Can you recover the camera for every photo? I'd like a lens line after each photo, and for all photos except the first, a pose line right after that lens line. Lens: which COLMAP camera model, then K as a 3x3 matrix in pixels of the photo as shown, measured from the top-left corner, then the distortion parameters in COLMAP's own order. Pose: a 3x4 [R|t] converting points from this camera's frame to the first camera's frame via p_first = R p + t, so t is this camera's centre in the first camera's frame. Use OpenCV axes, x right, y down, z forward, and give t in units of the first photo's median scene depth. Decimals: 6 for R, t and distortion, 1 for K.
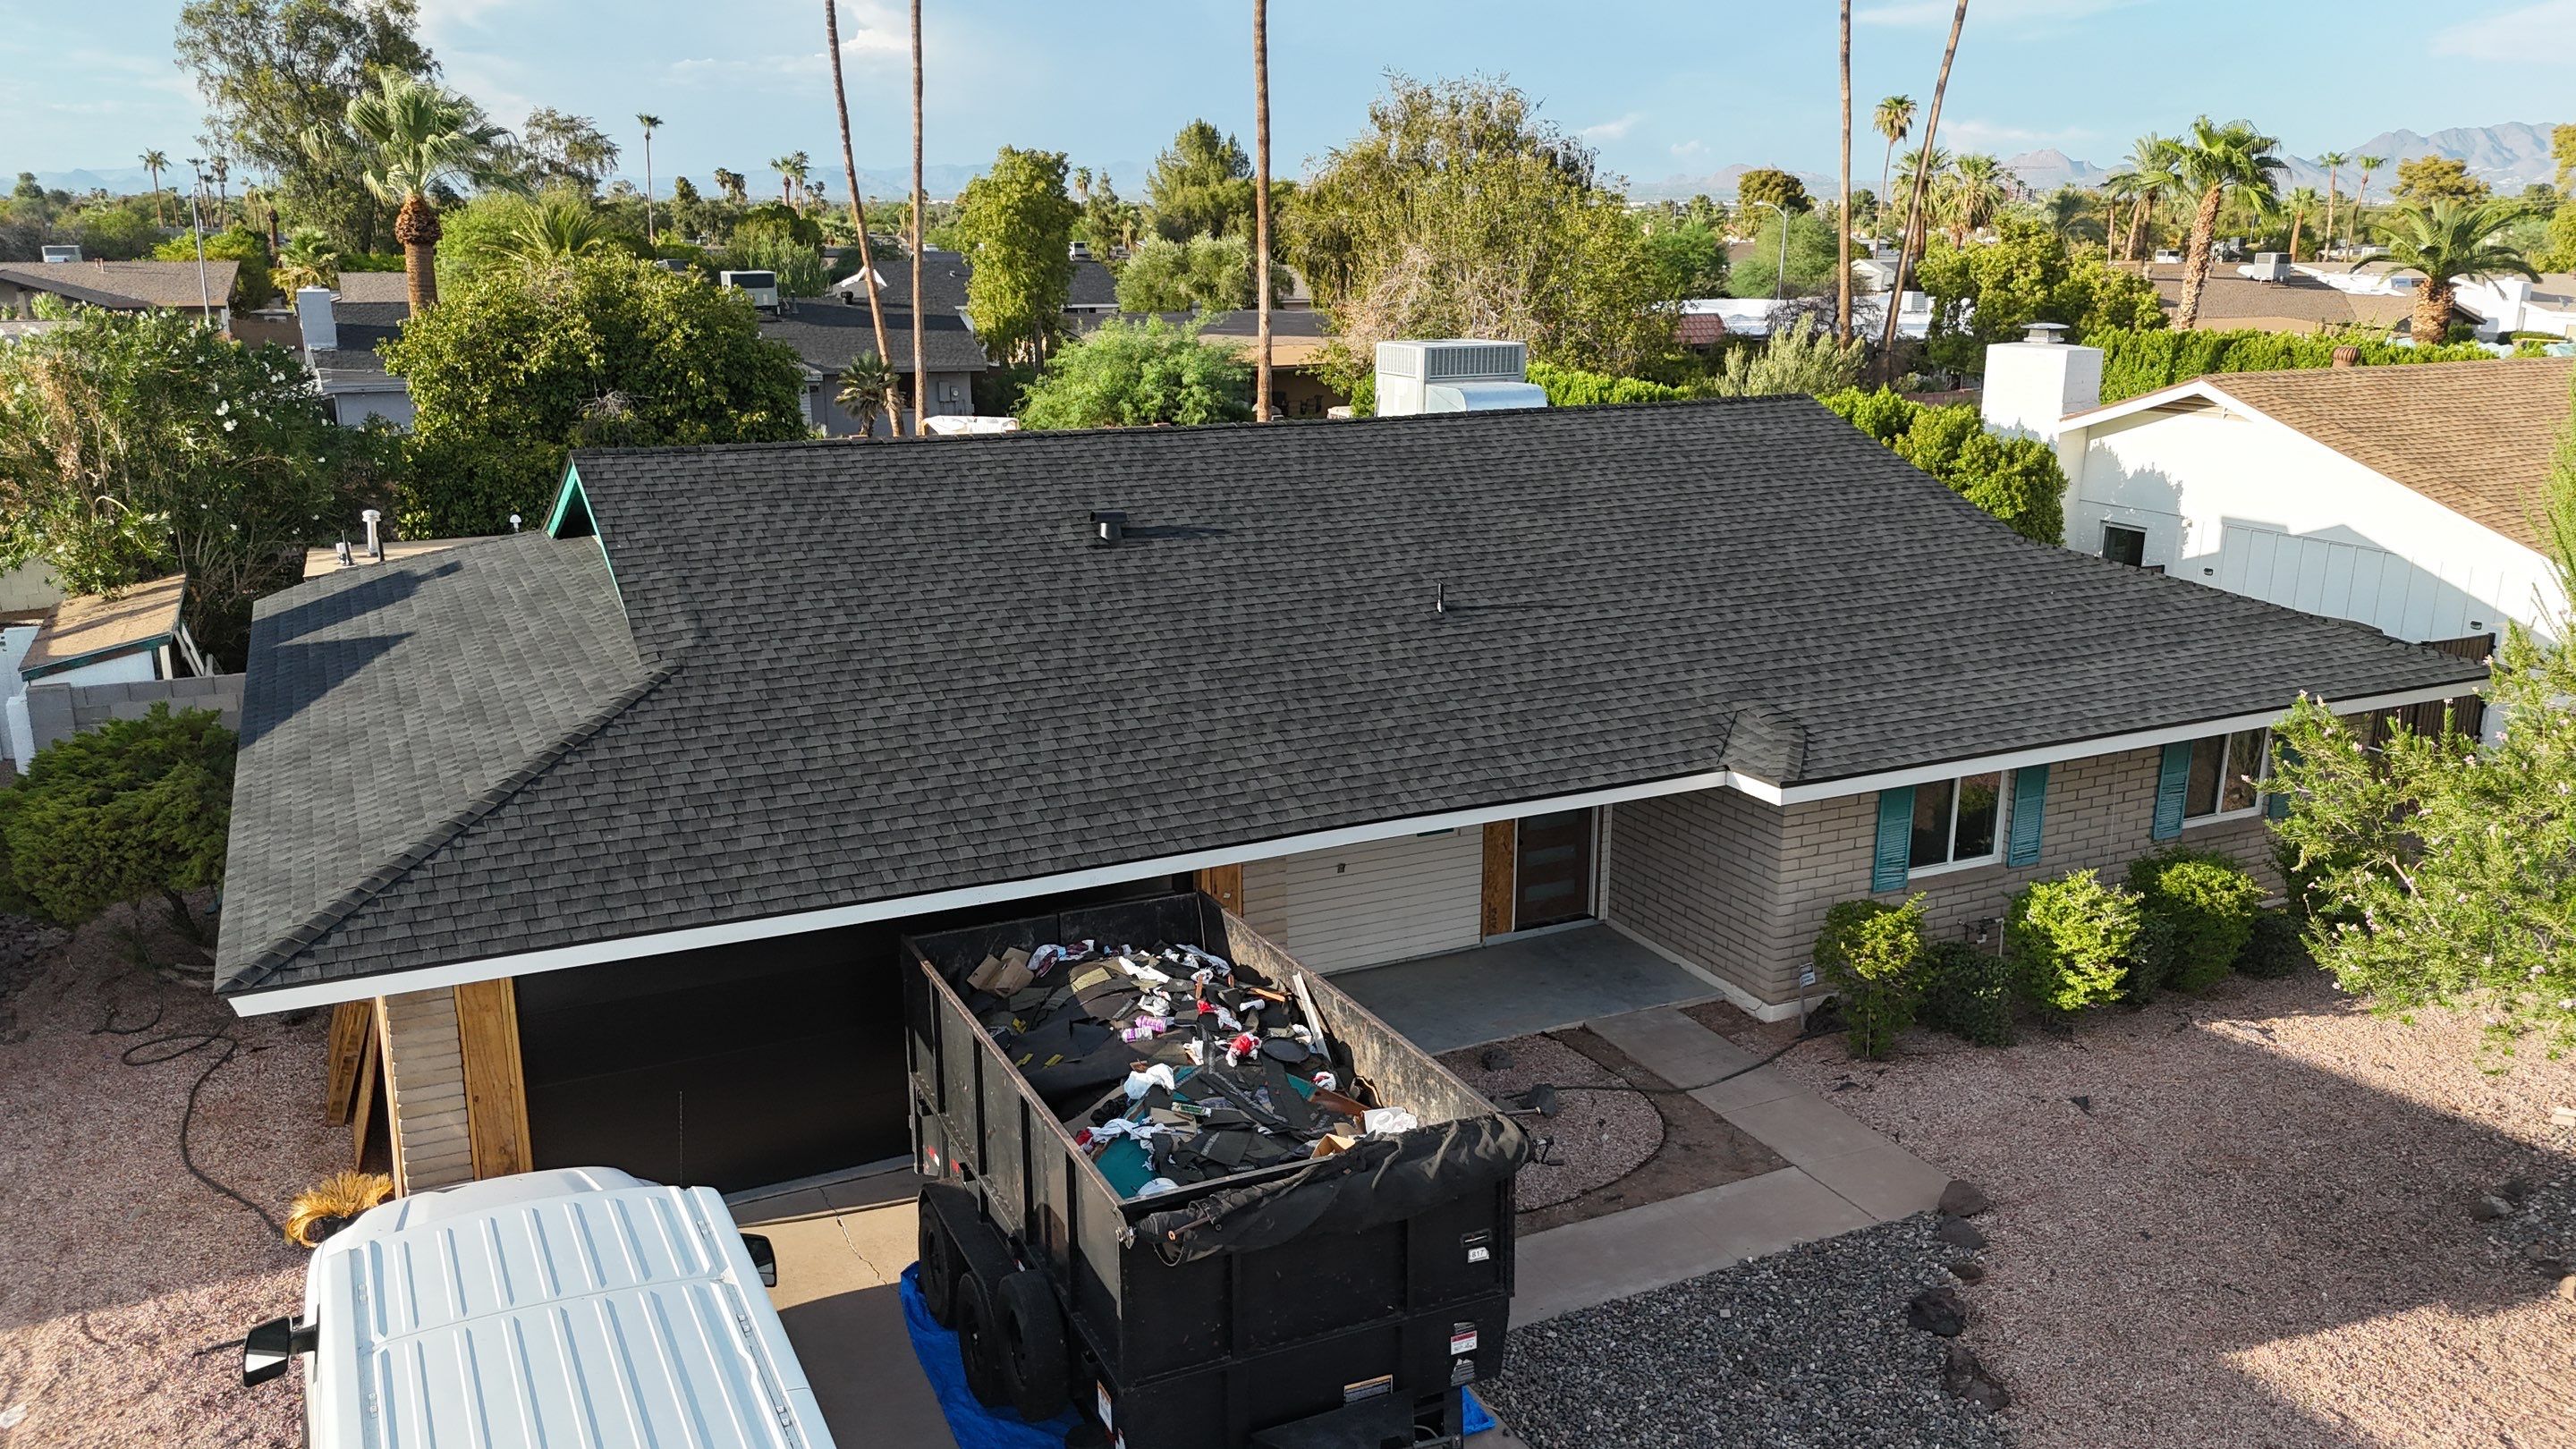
lens RADIAL K [[1940.8, 0, 1281.0], [0, 1940.8, 641.7], [0, 0, 1]] dist [0.080916, -0.107493]
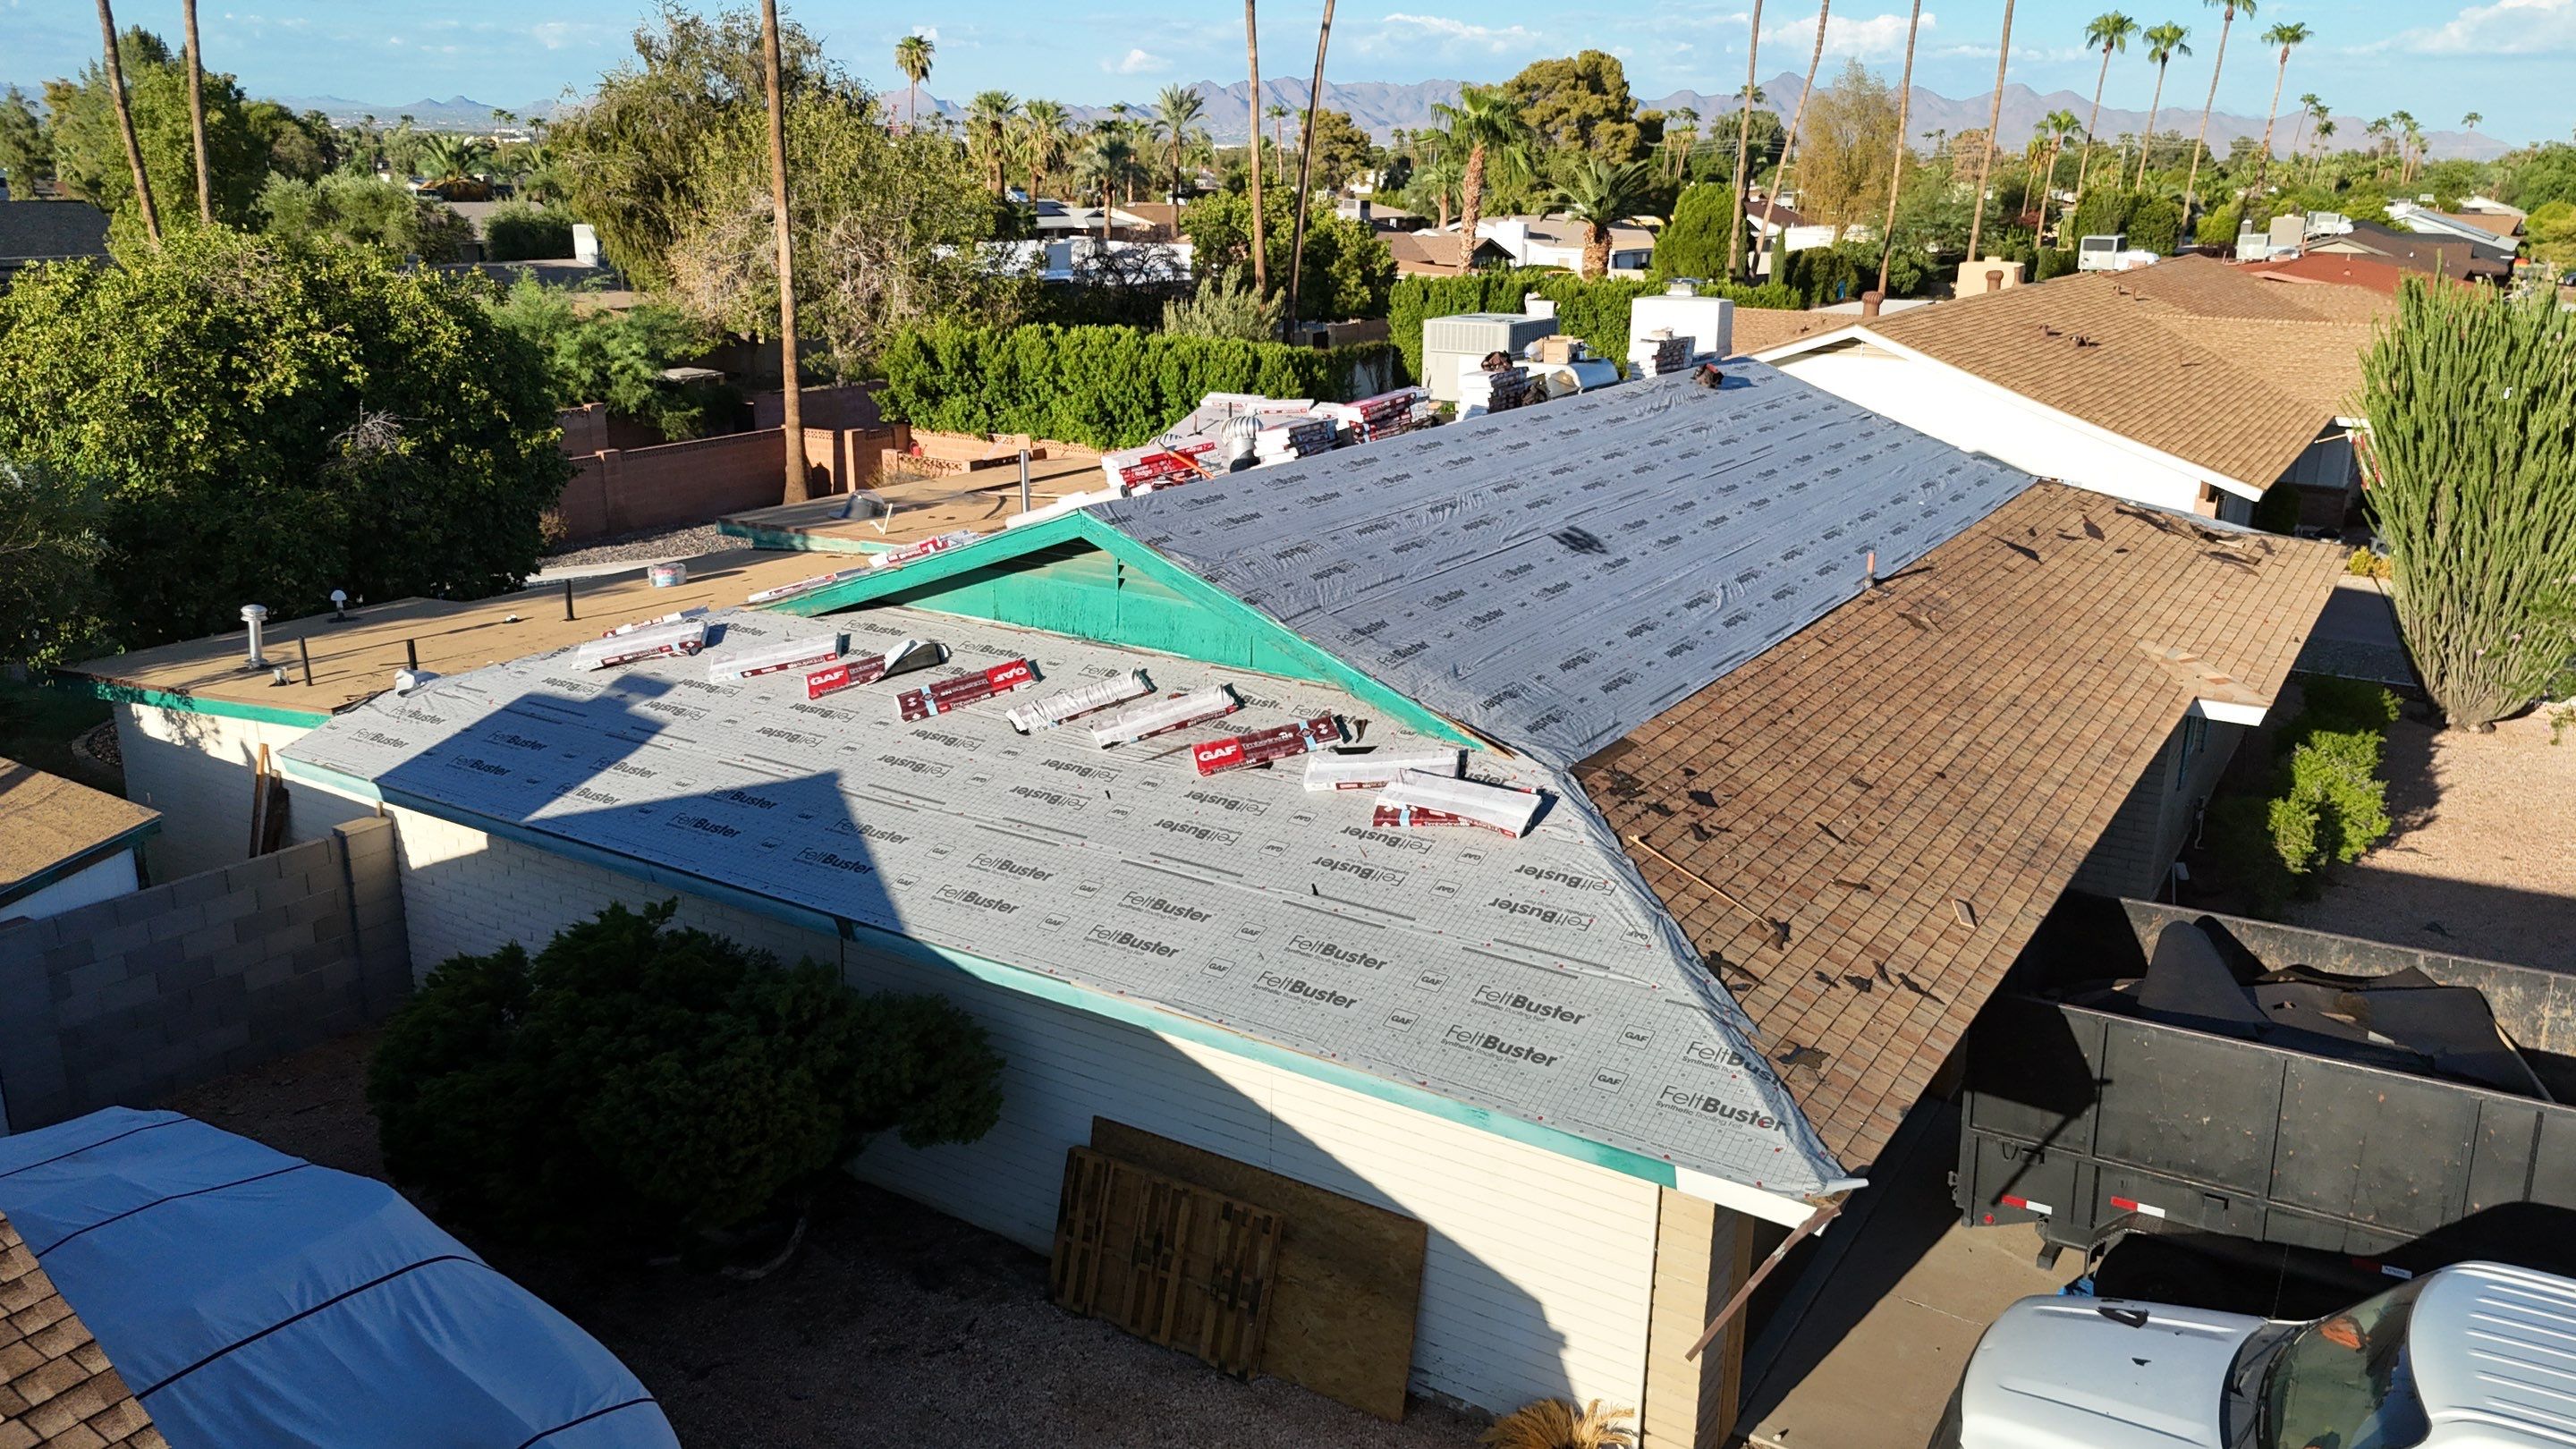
lens RADIAL K [[1940.8, 0, 1281.0], [0, 1940.8, 641.7], [0, 0, 1]] dist [0.080916, -0.107493]
pose [[0.848538, -0.121013, 0.515110, -0.438296], [0.103720, 0.992651, 0.062342, -0.050548], [-0.518869, 0.000528, 0.854854, 0.163482]]
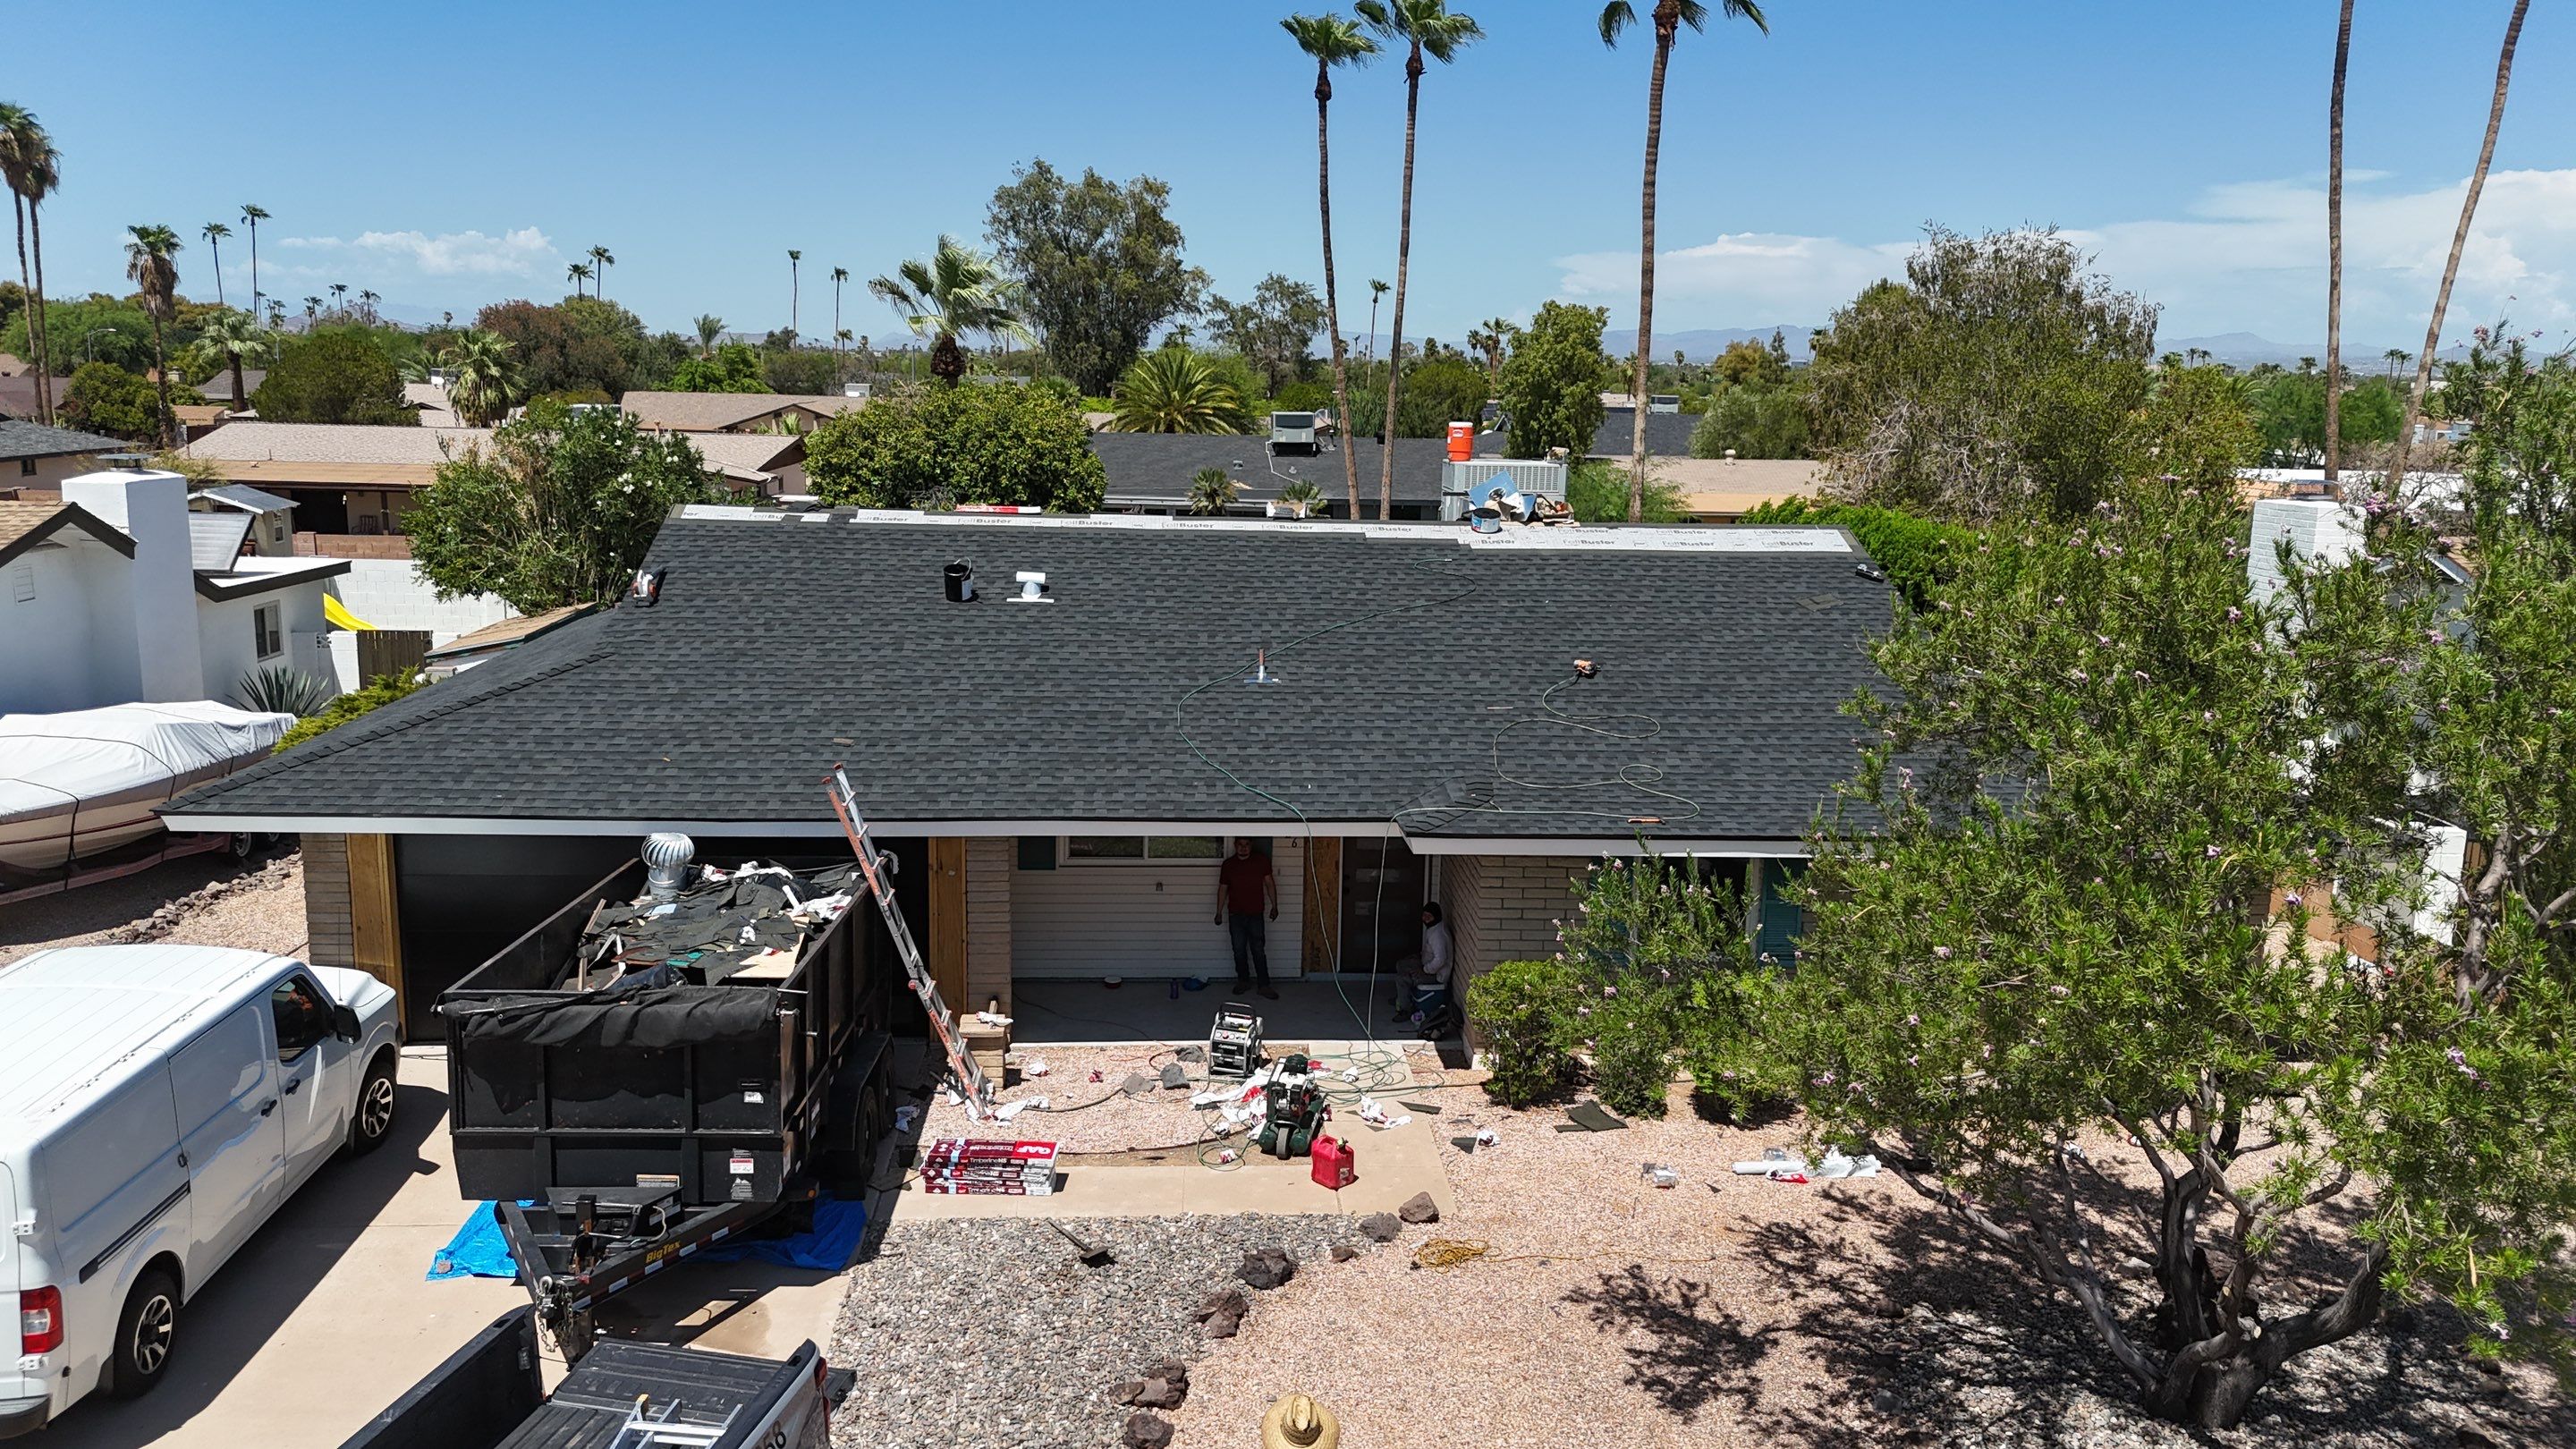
lens RADIAL K [[1940.8, 0, 1281.0], [0, 1940.8, 641.7], [0, 0, 1]] dist [0.080916, -0.107493]
pose [[0.923101, 0.071328, -0.377884, 0.321532], [-0.101906, 0.992890, -0.061523, 0.022316], [0.370809, 0.095301, 0.923806, -0.029971]]
